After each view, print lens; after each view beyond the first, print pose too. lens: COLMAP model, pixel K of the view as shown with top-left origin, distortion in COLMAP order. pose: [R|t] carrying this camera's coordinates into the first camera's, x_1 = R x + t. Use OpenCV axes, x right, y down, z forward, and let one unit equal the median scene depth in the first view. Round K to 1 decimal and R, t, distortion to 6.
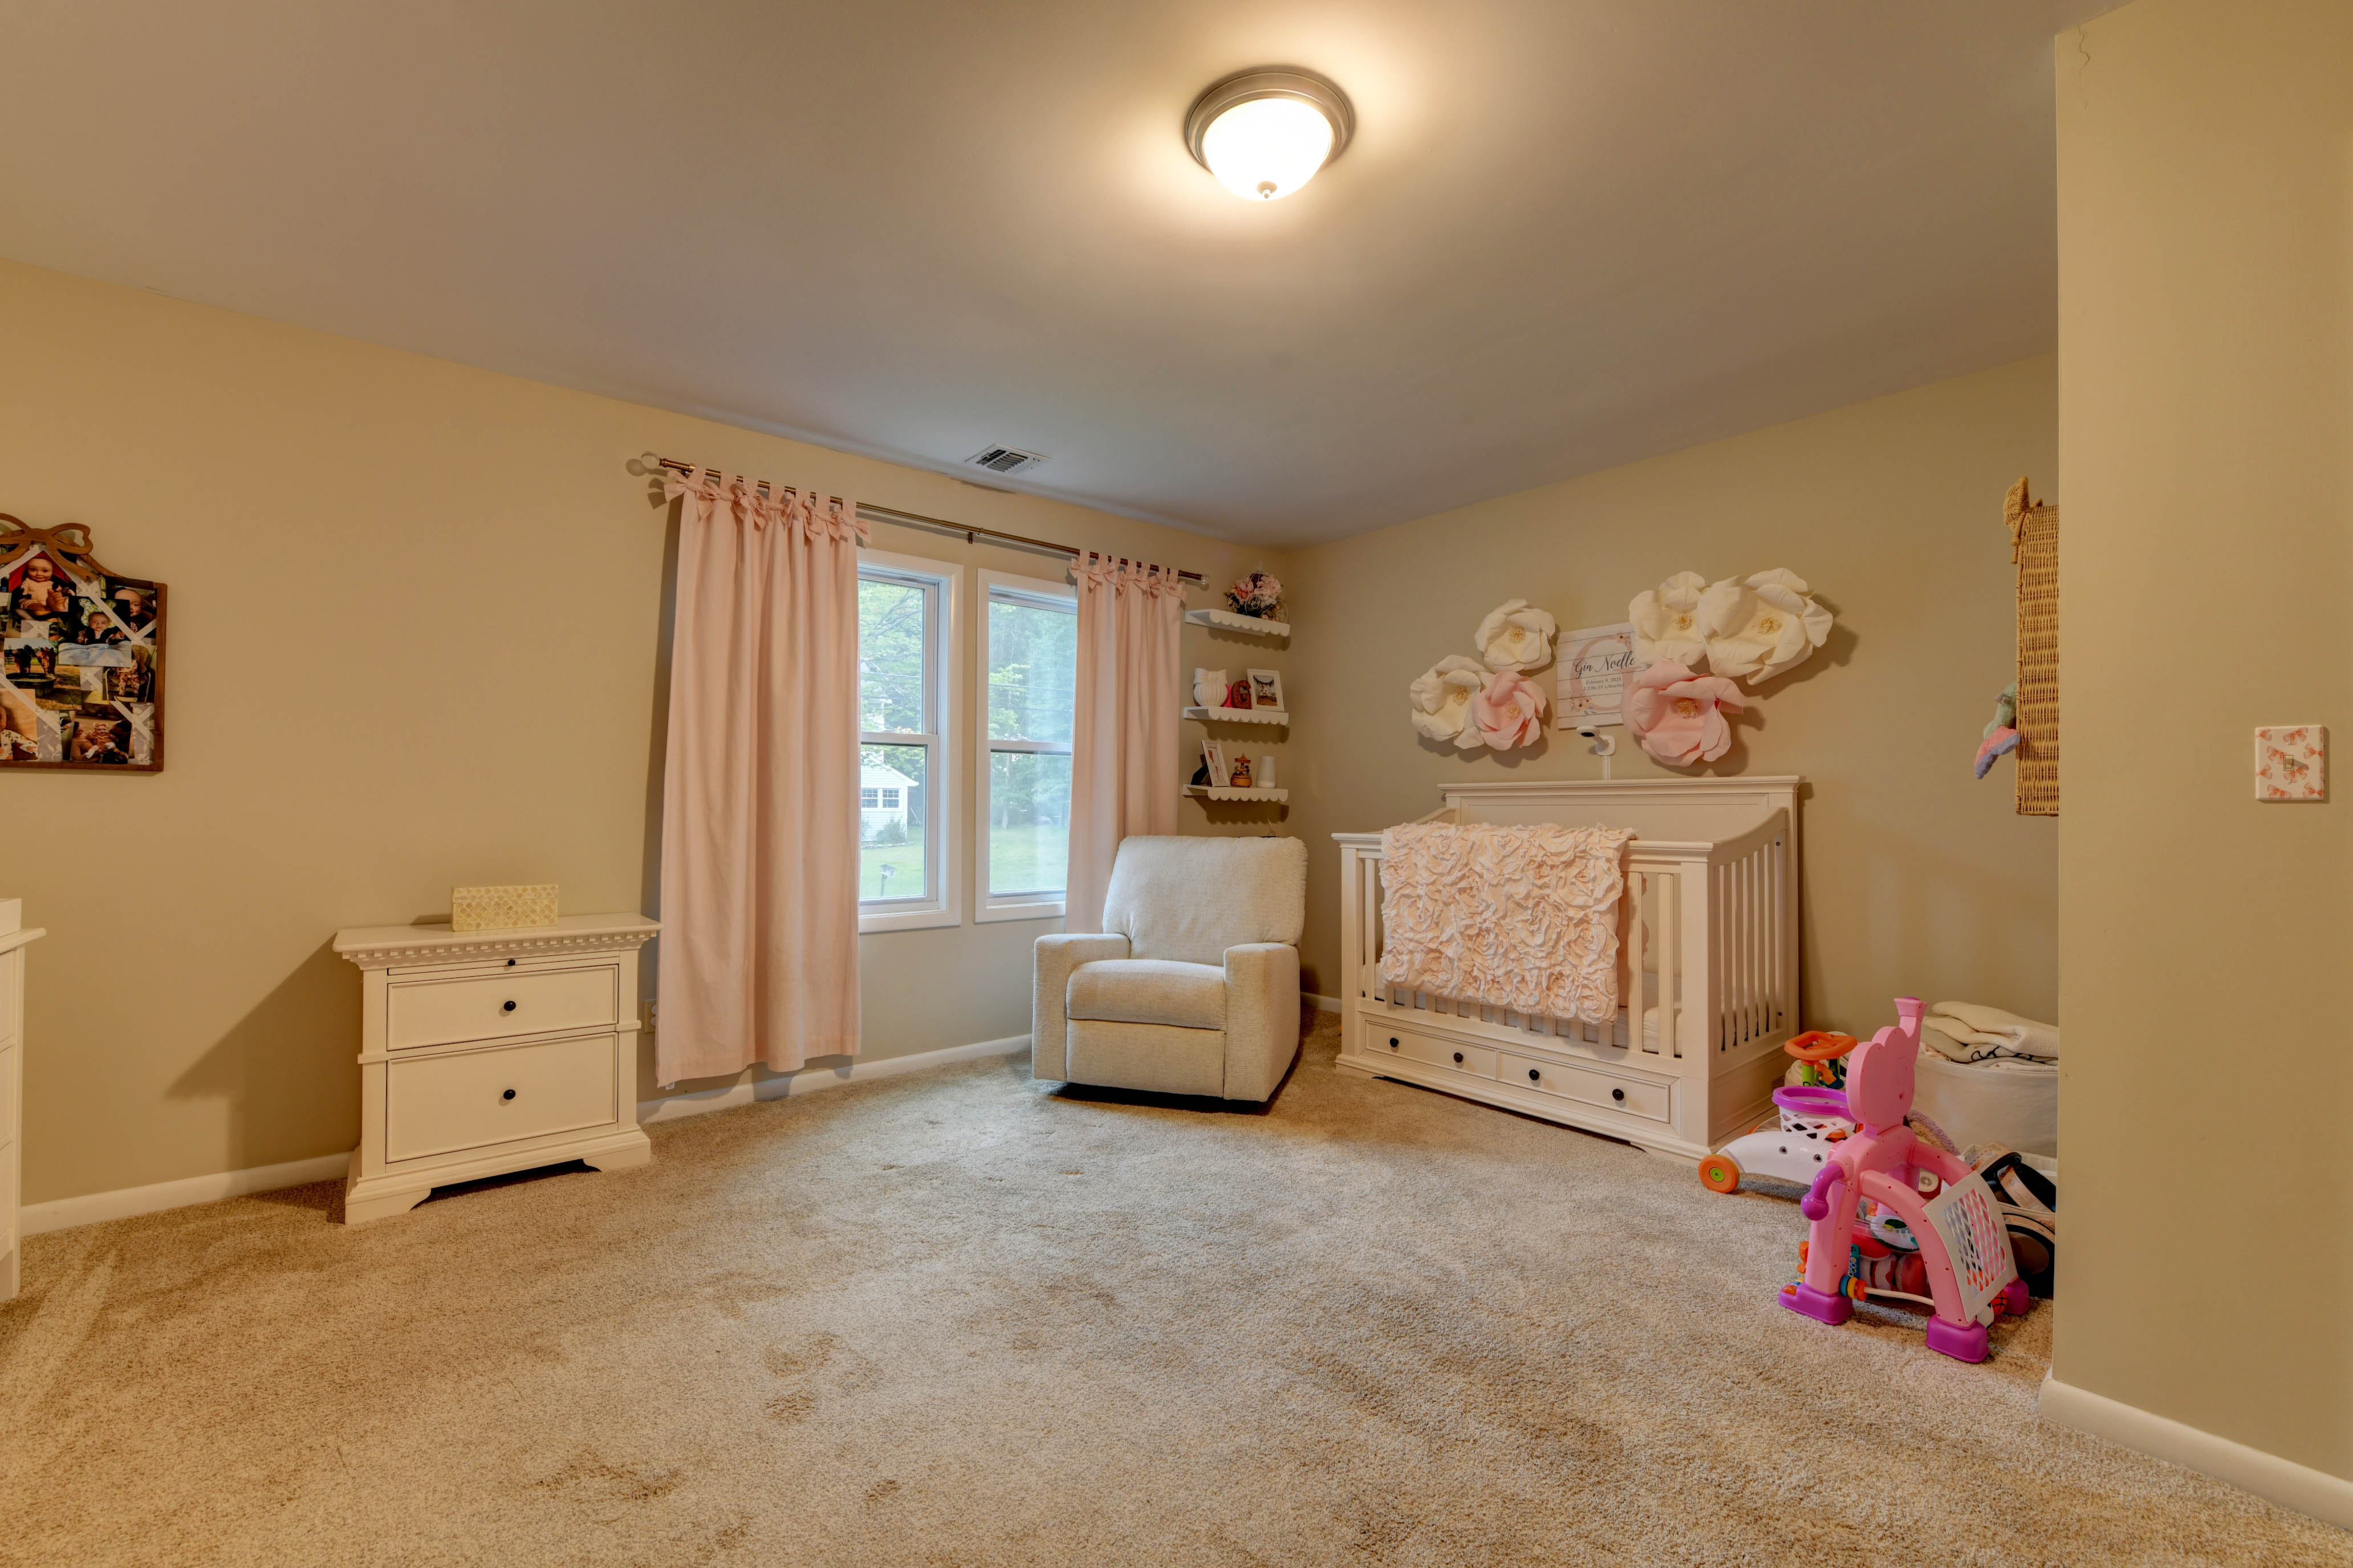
lens RADIAL K [[950.4, 0, 1177.5], [0, 950.4, 789.5], [0, 0, 1]] dist [-0.009722, -0.000727]
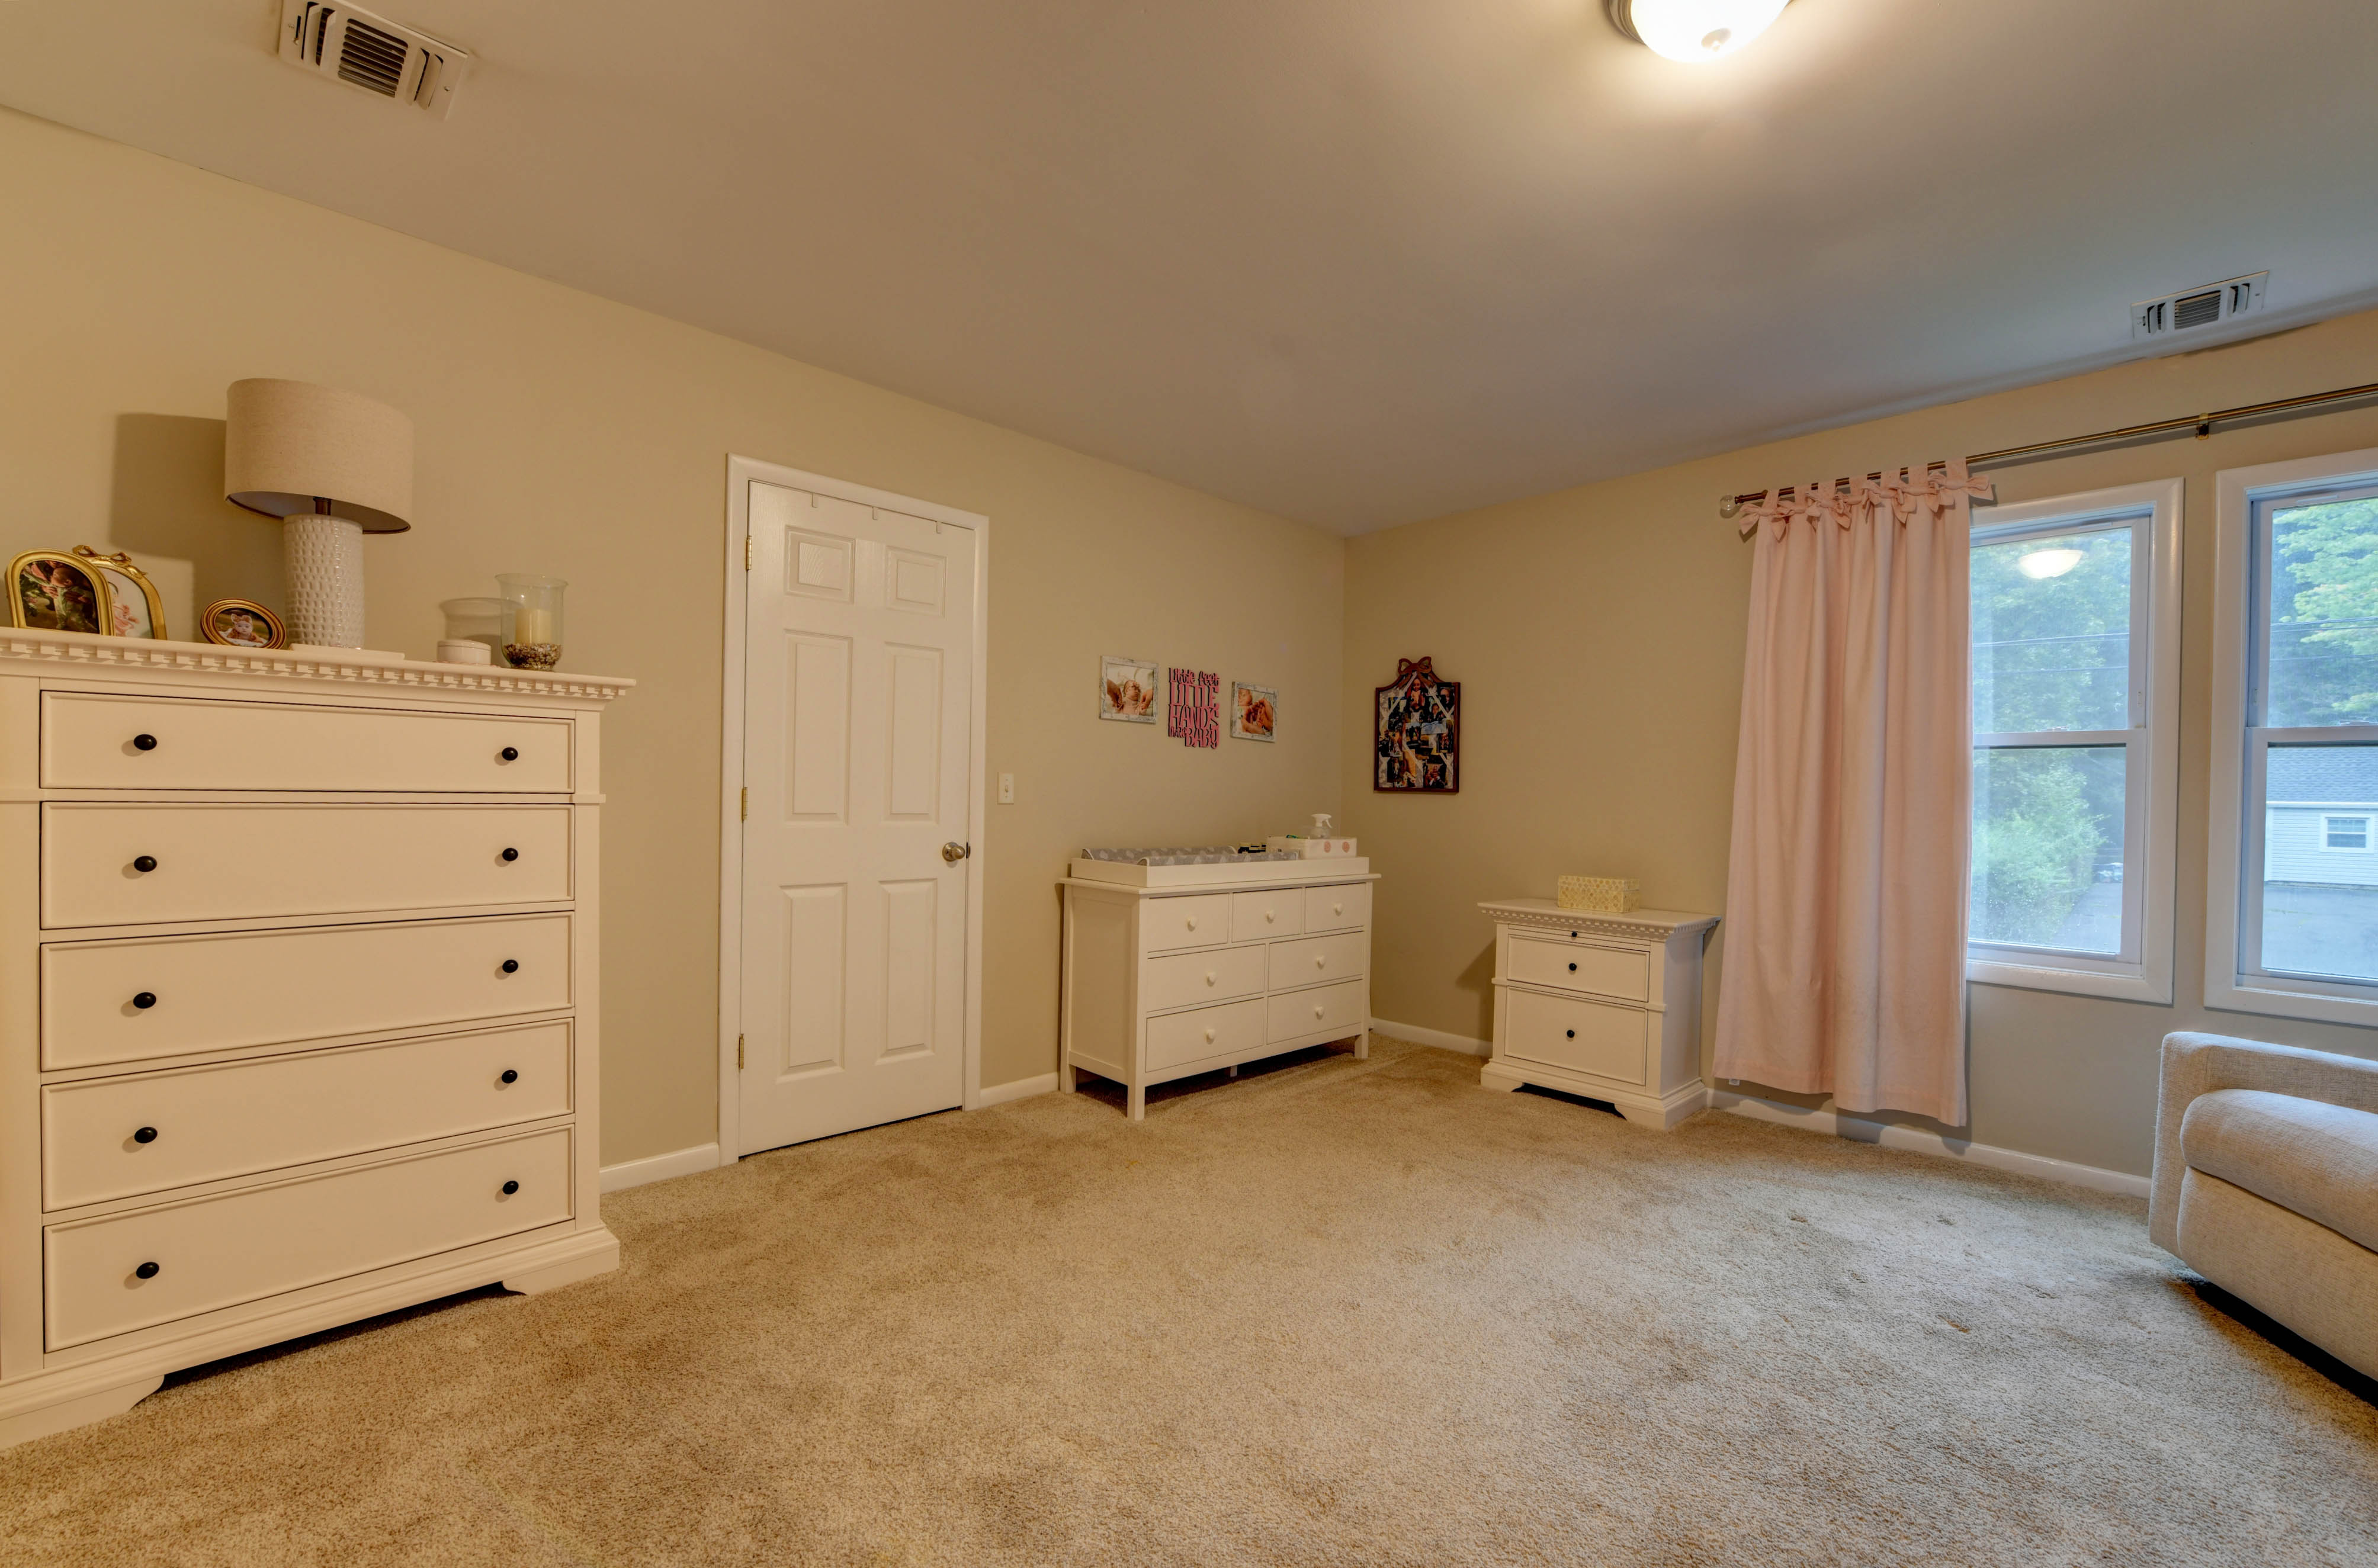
lens RADIAL K [[988.3, 0, 1189.0], [0, 988.3, 784.0], [0, 0, 1]] dist [-0.017129, -0.000122]
pose [[0.066081, -0.019609, -0.997622, 0.683533], [-0.006422, 0.999778, -0.020077, 0.004826], [0.997794, 0.007733, 0.065941, 0.400792]]
